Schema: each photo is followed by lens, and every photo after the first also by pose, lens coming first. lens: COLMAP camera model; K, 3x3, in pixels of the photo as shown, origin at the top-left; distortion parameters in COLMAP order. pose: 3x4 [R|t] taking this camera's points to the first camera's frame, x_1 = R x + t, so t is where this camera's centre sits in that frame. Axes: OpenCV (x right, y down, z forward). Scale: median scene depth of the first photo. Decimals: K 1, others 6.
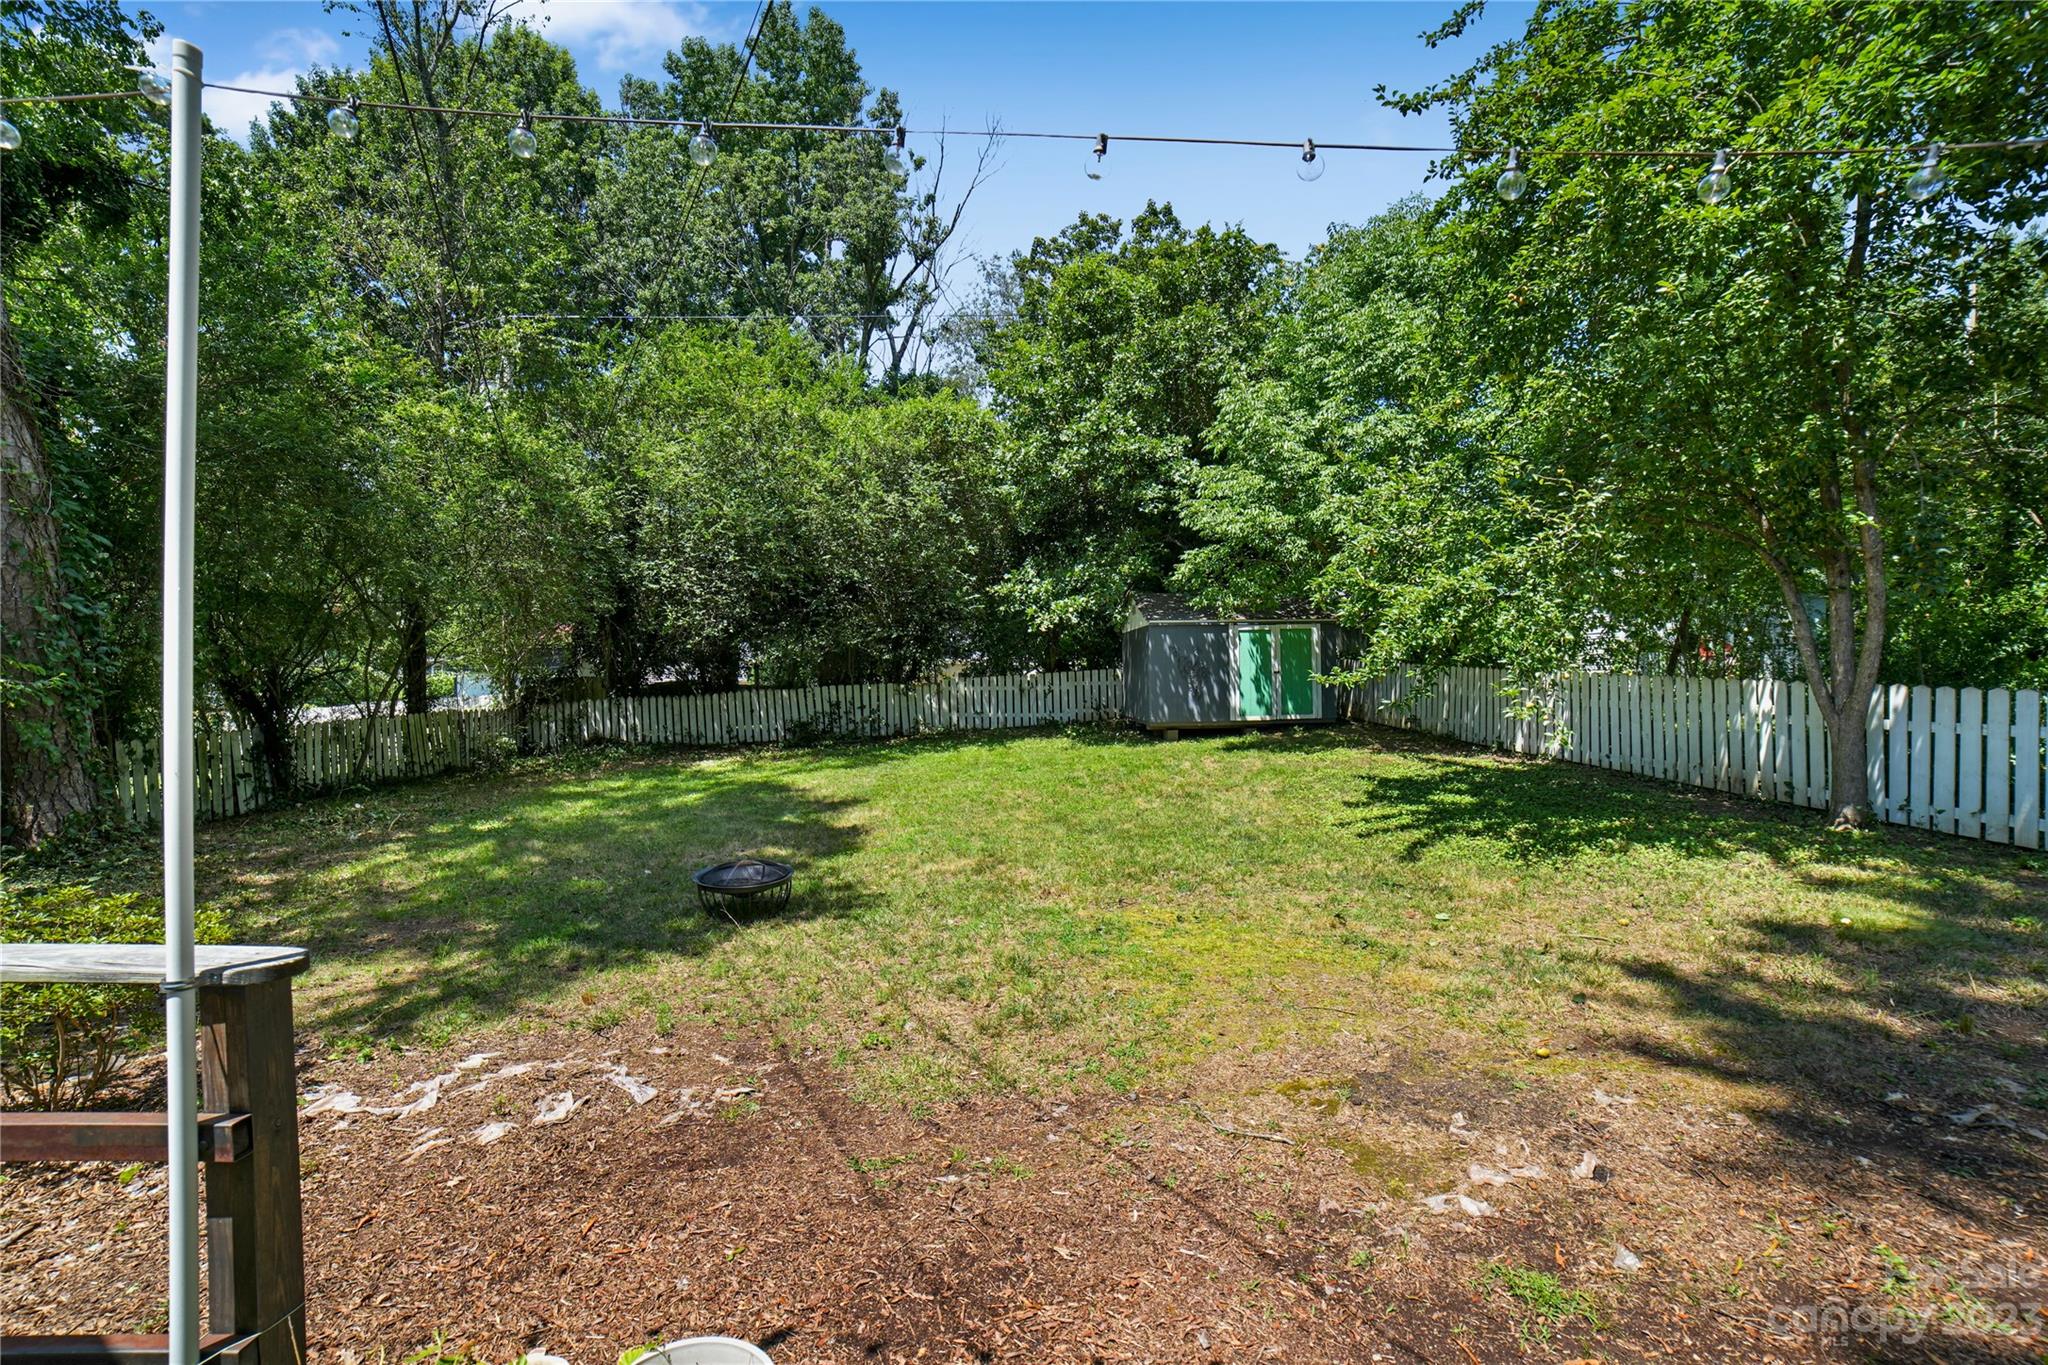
lens RADIAL K [[904.4, 0, 1016.0], [0, 904.4, 674.3], [0, 0, 1]] dist [-0.108565, 0.045990]
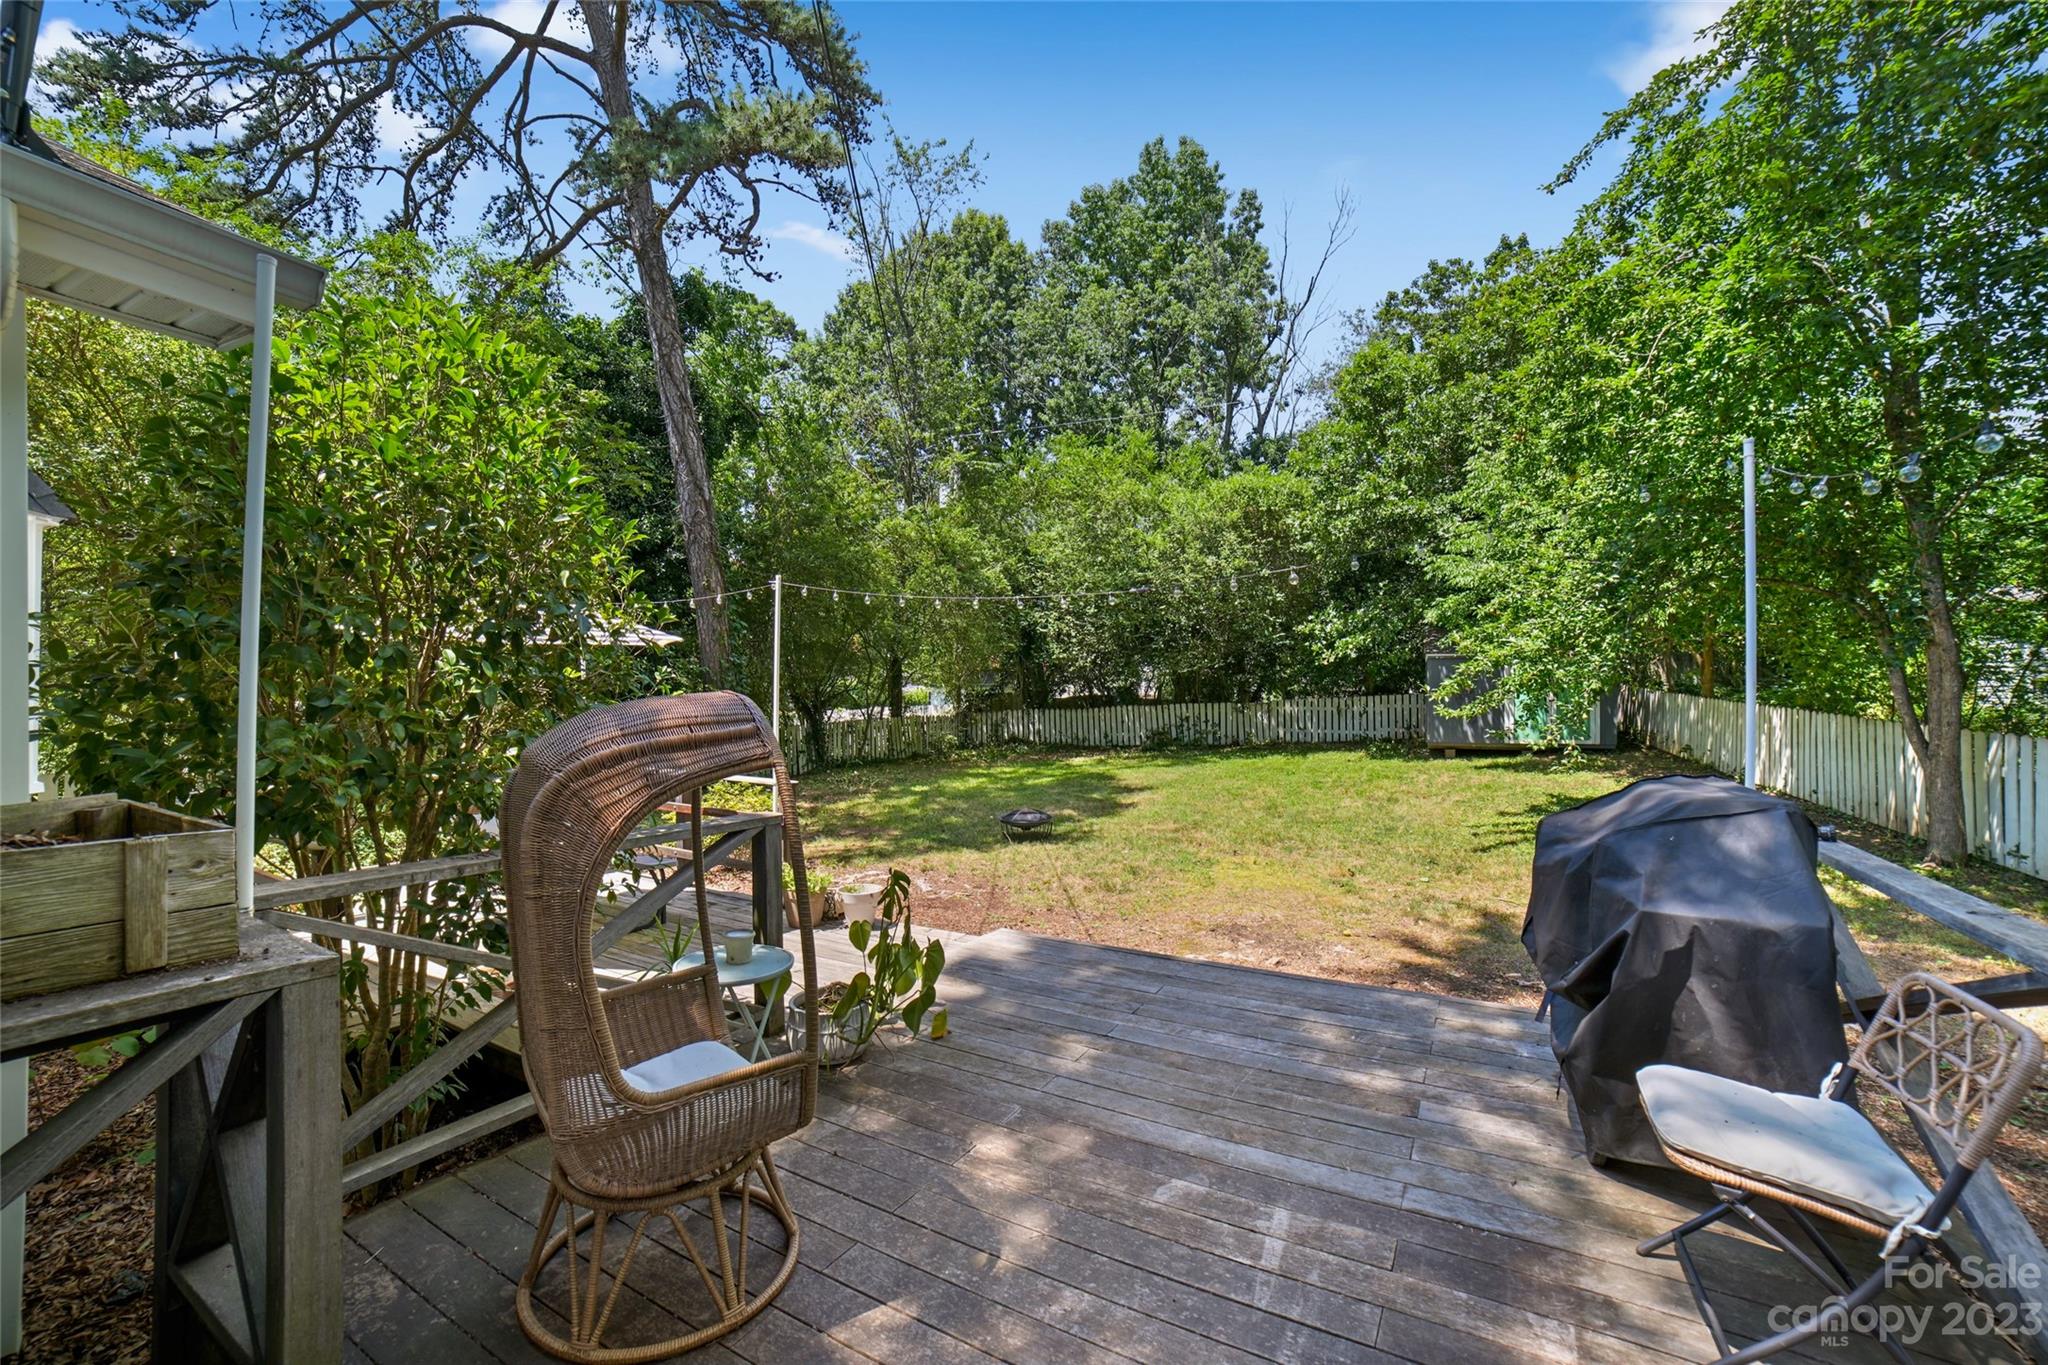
lens RADIAL K [[904.4, 0, 1016.0], [0, 904.4, 674.3], [0, 0, 1]] dist [-0.108565, 0.045990]
pose [[0.871663, 0.006551, -0.490062, 0.243363], [-0.011313, 0.999913, -0.006756, -0.019860], [0.489975, 0.011433, 0.871661, -0.250146]]
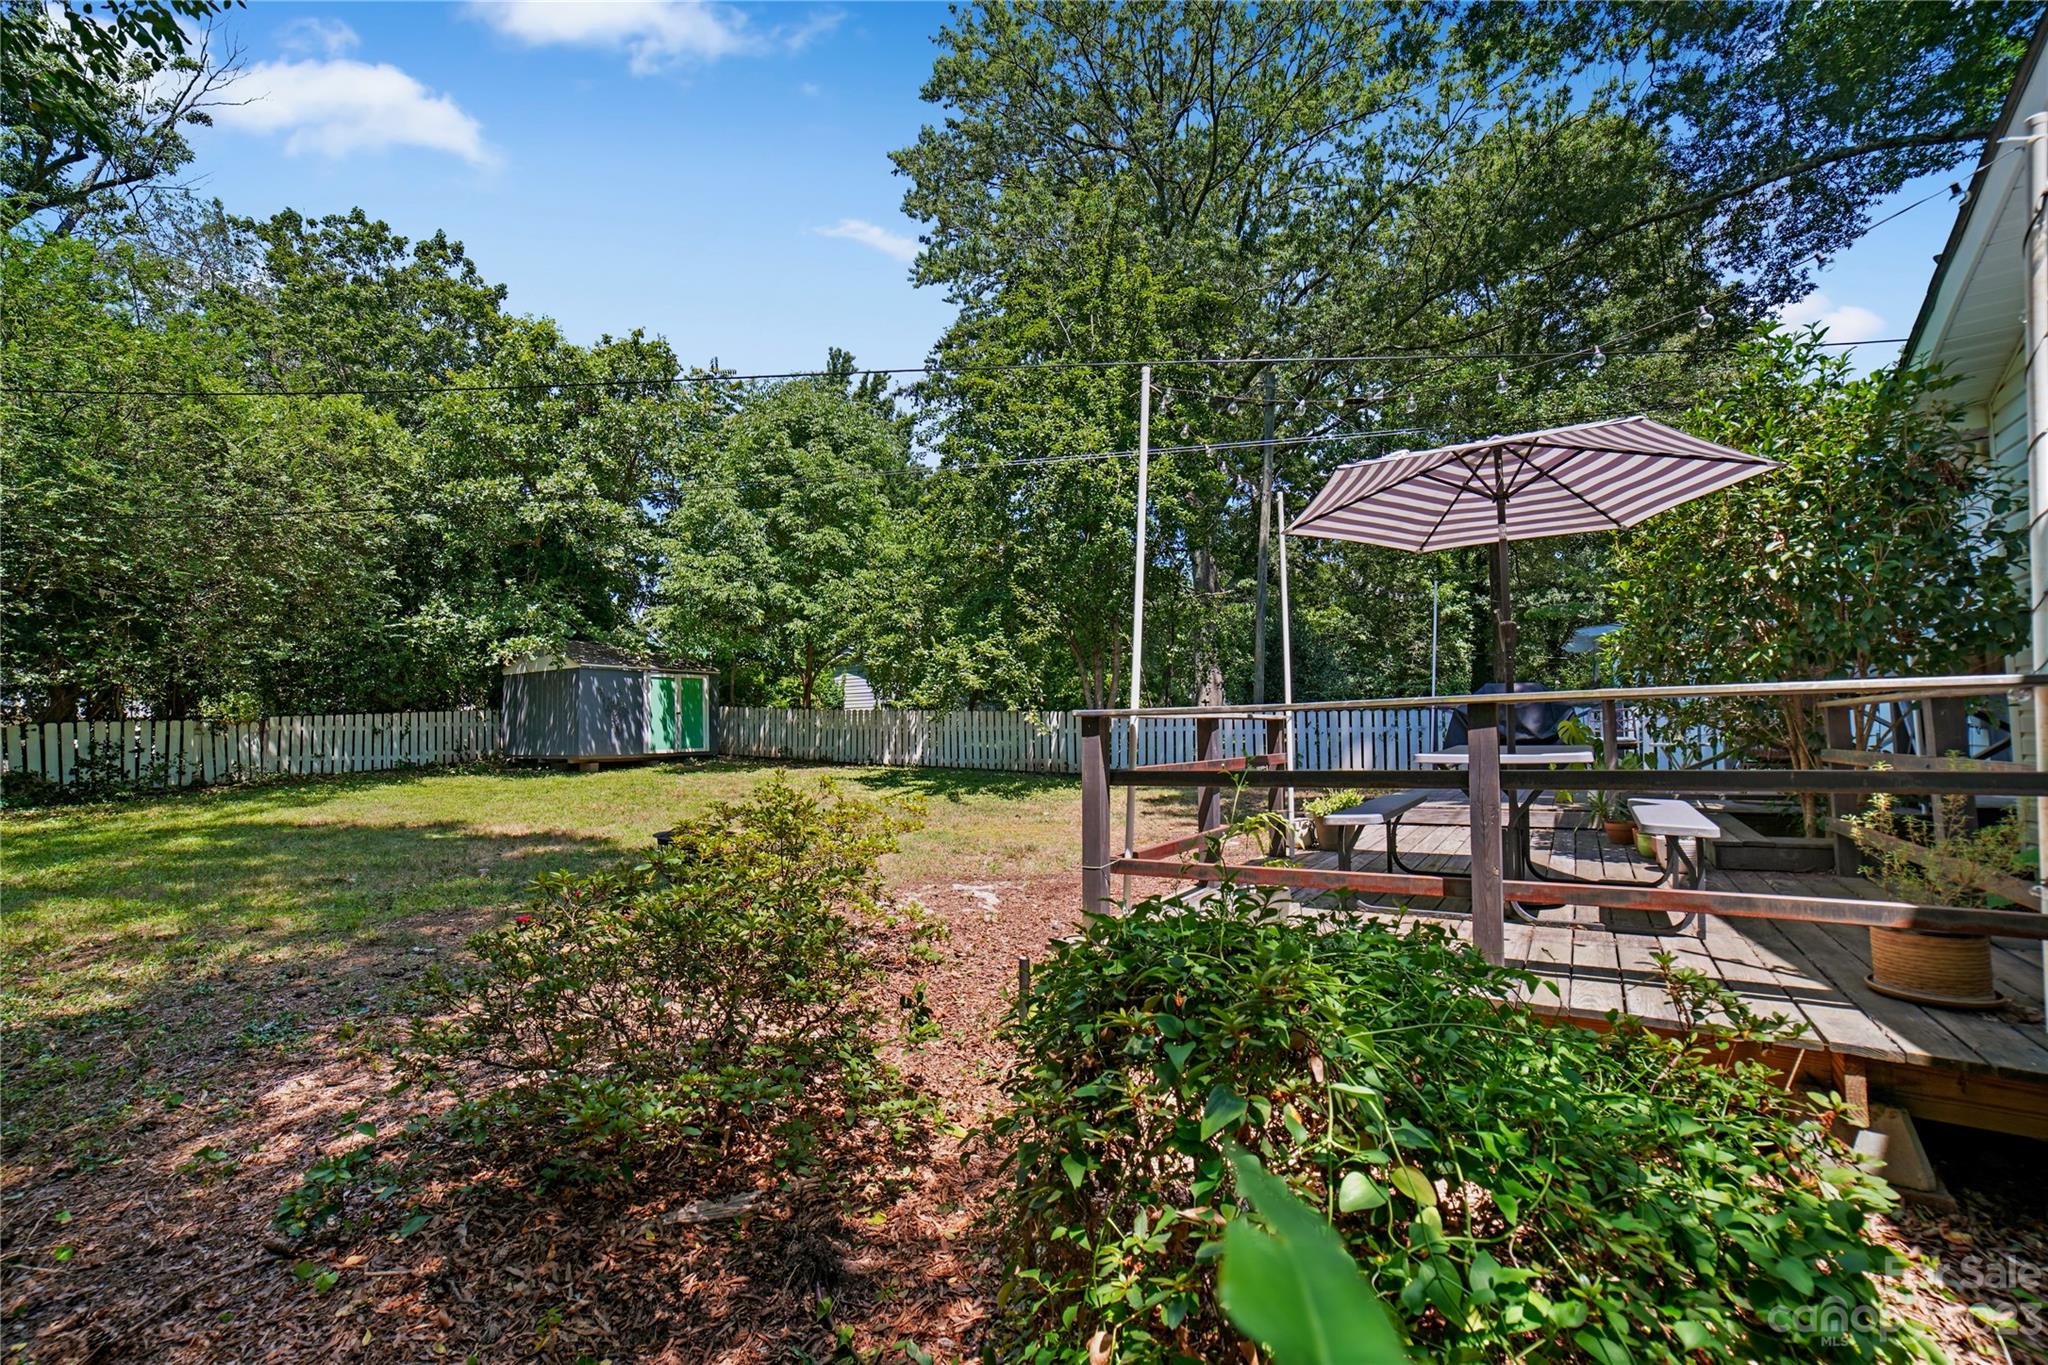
lens RADIAL K [[904.4, 0, 1016.0], [0, 904.4, 674.3], [0, 0, 1]] dist [-0.108565, 0.045990]
pose [[0.575346, 0.058578, 0.815809, -0.428152], [0.006180, 0.997092, -0.075953, 0.038831], [-0.817886, 0.048741, 0.573311, -0.059482]]
